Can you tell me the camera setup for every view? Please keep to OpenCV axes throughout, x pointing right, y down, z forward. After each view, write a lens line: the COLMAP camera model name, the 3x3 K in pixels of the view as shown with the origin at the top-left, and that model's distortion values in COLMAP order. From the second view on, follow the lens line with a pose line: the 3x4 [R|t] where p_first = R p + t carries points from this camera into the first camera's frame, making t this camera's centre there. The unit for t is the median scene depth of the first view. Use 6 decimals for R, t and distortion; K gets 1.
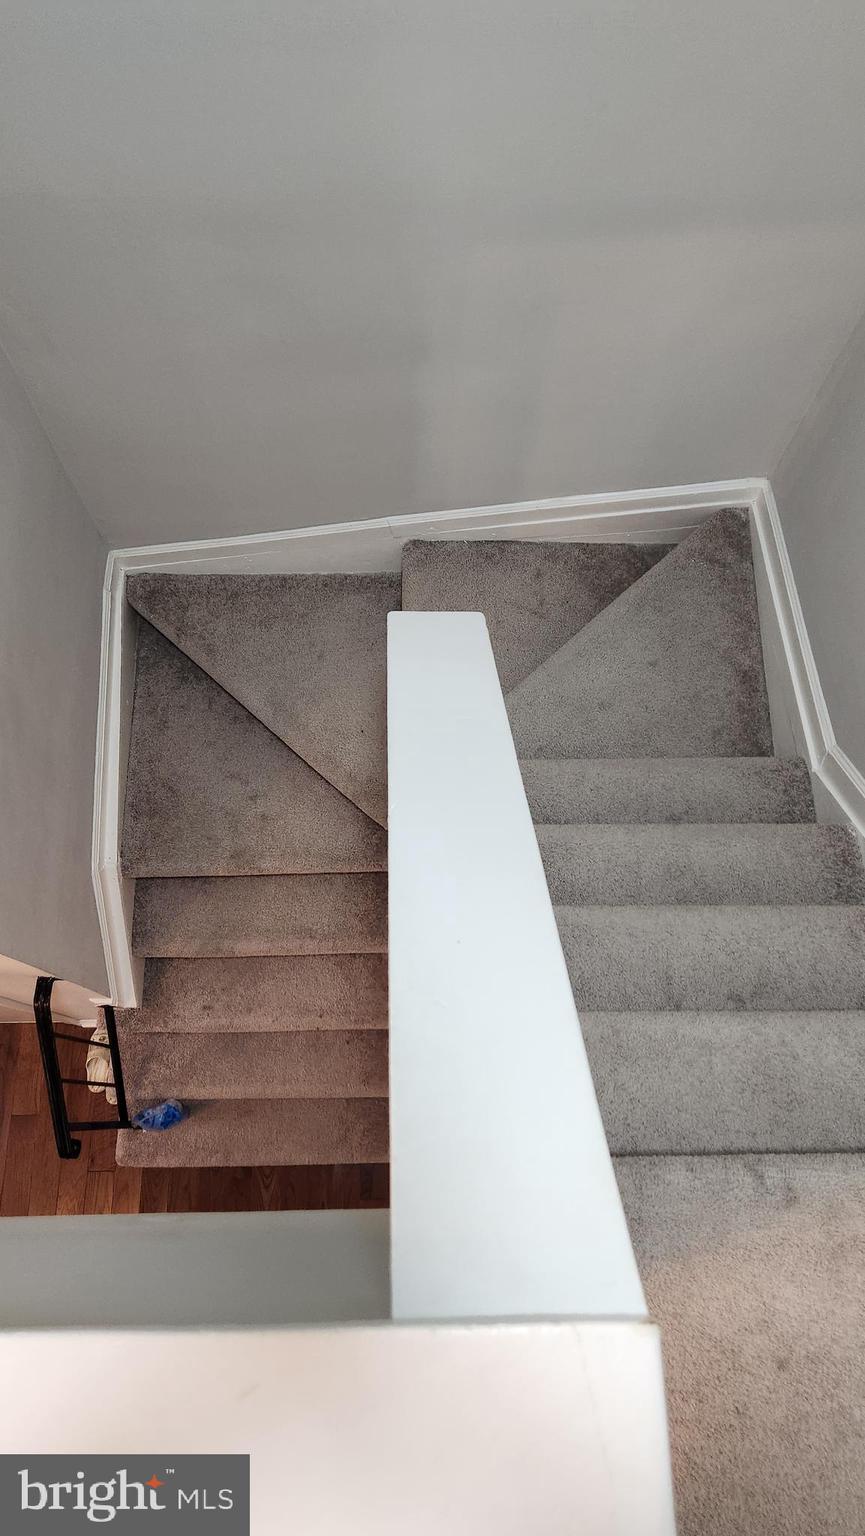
lens RADIAL K [[1034.6, 0, 418.0], [0, 1034.6, 765.8], [0, 0, 1]] dist [0.074398, -0.078958]
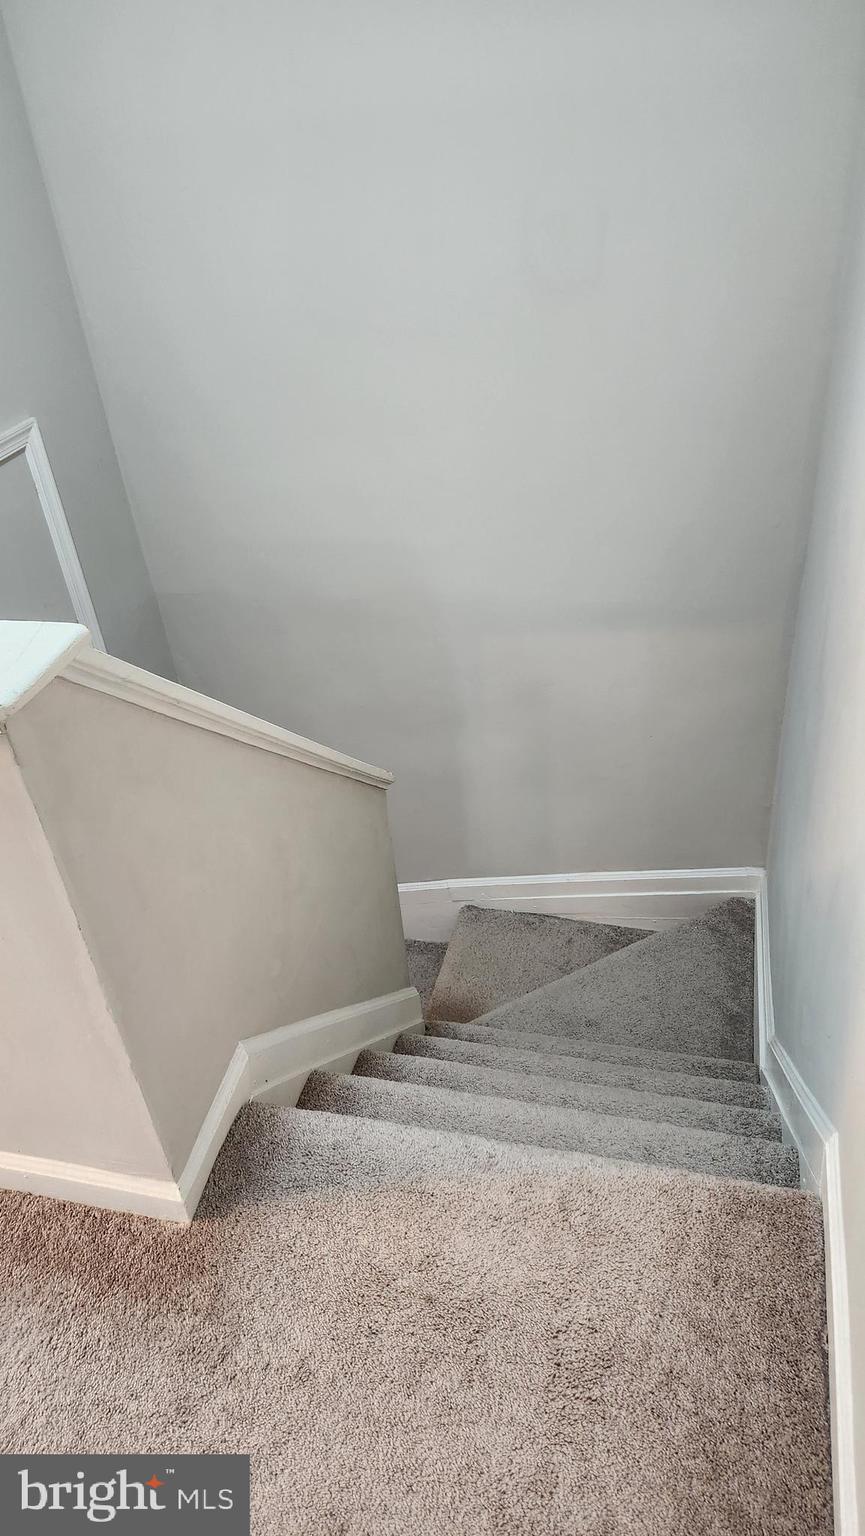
lens RADIAL K [[1034.6, 0, 418.0], [0, 1034.6, 765.8], [0, 0, 1]] dist [0.074398, -0.078958]
pose [[0.955491, 0.051048, -0.290571, 0.289422], [-0.214420, 0.796657, -0.565121, 0.354308], [0.202637, 0.602272, 0.772144, -0.027761]]
